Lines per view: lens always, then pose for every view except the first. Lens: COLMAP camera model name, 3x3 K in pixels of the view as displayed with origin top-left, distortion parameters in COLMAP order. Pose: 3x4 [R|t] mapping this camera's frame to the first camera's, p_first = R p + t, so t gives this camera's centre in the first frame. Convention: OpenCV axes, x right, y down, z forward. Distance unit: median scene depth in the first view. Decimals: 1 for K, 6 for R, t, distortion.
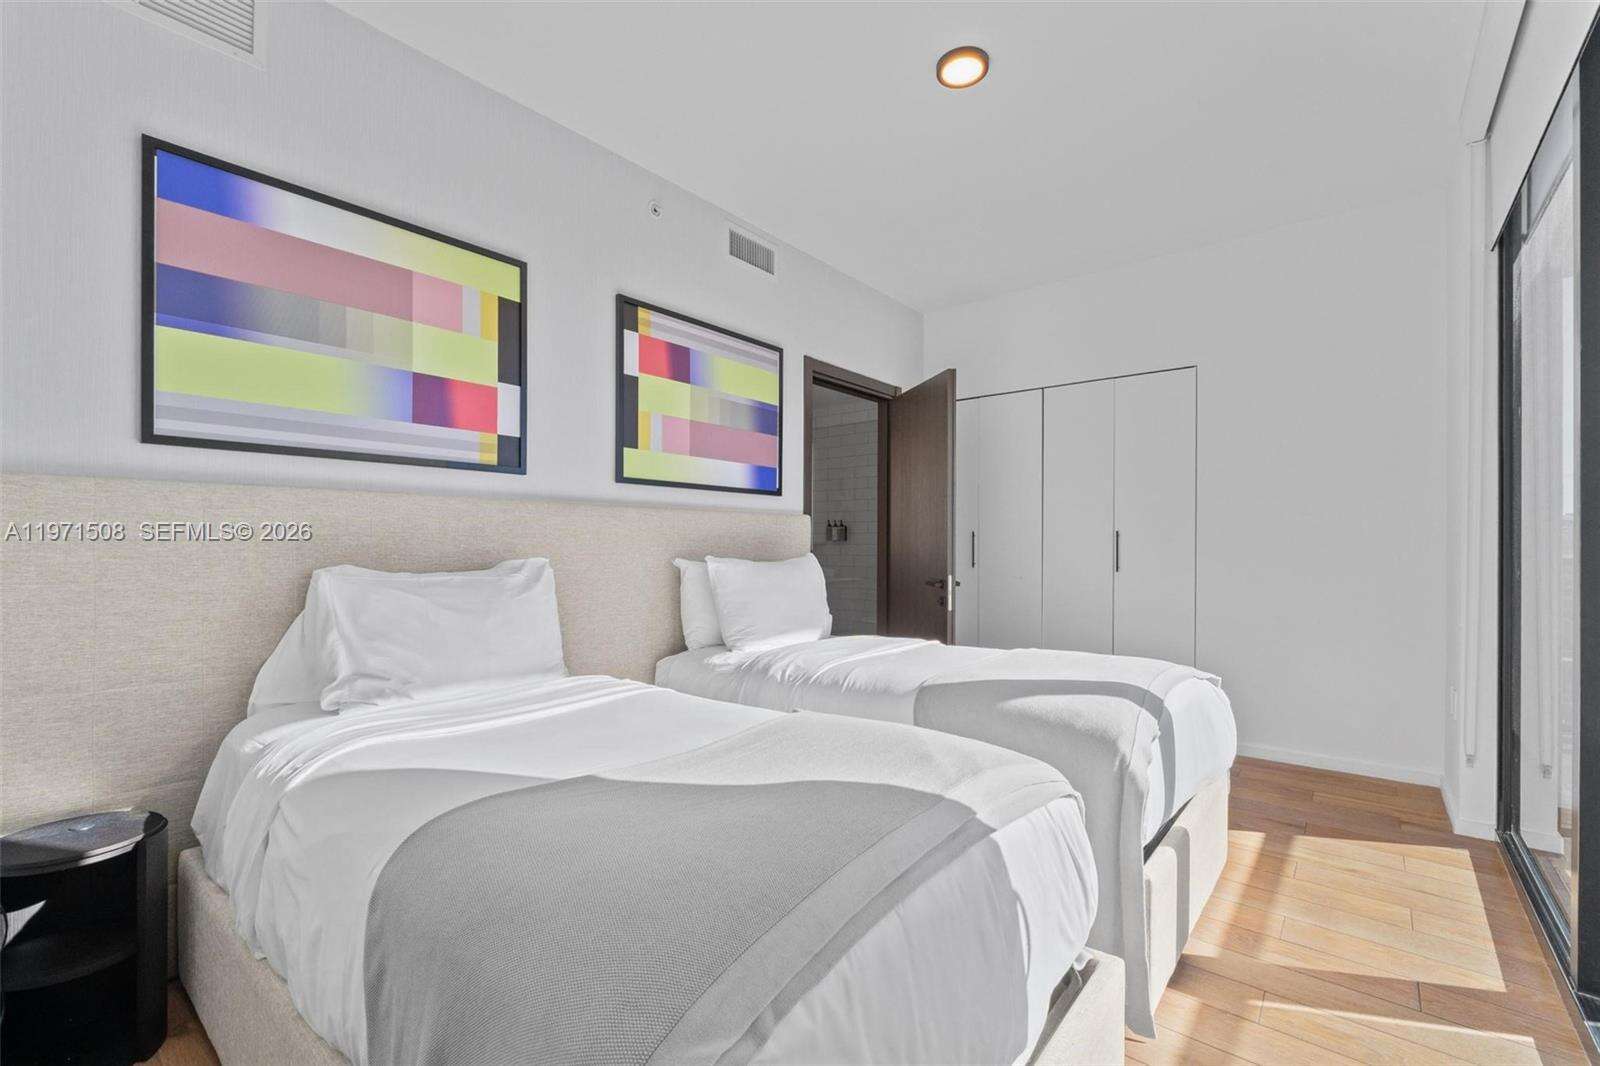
lens RADIAL K [[682.5, 0, 806.8], [0, 682.5, 541.5], [0, 0, 1]] dist [-0.005109, -0.000101]
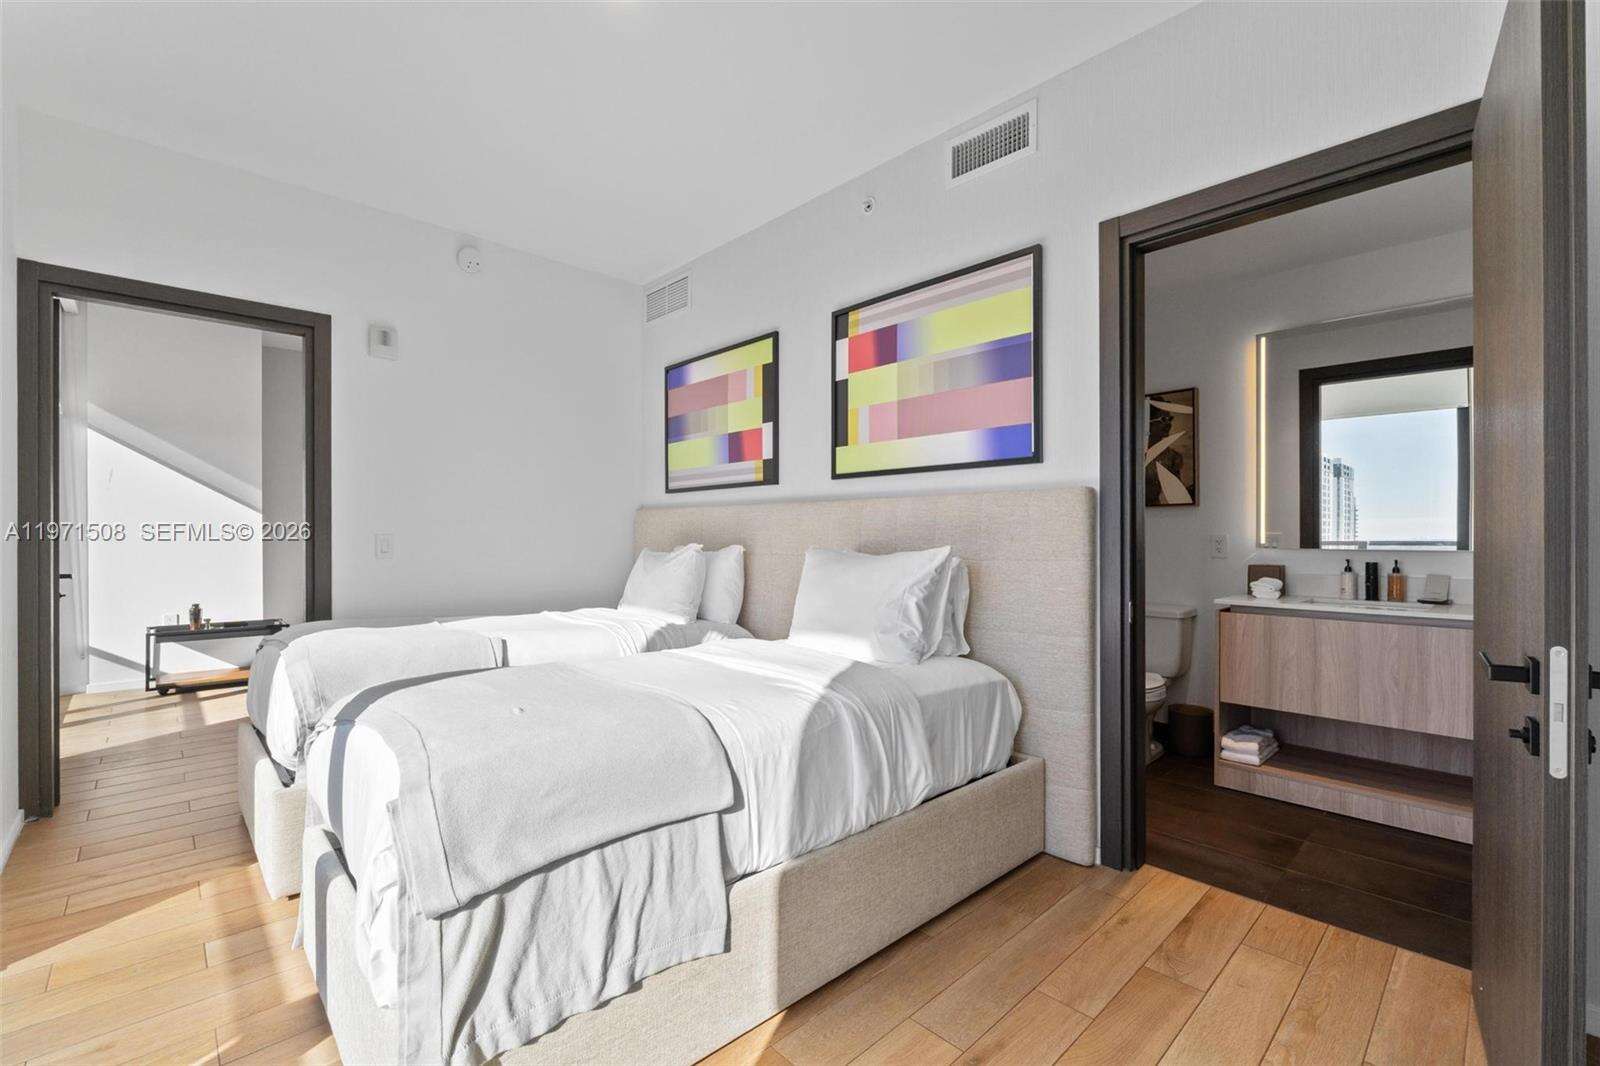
lens RADIAL K [[682.7, 0, 807.6], [0, 682.7, 520.2], [0, 0, 1]] dist [-0.002824, -0.000213]
pose [[-0.125695, -0.020956, -0.991848, 0.817597], [0.005218, 0.999749, -0.021784, 0.003872], [0.992055, -0.007914, -0.125554, 1.069694]]
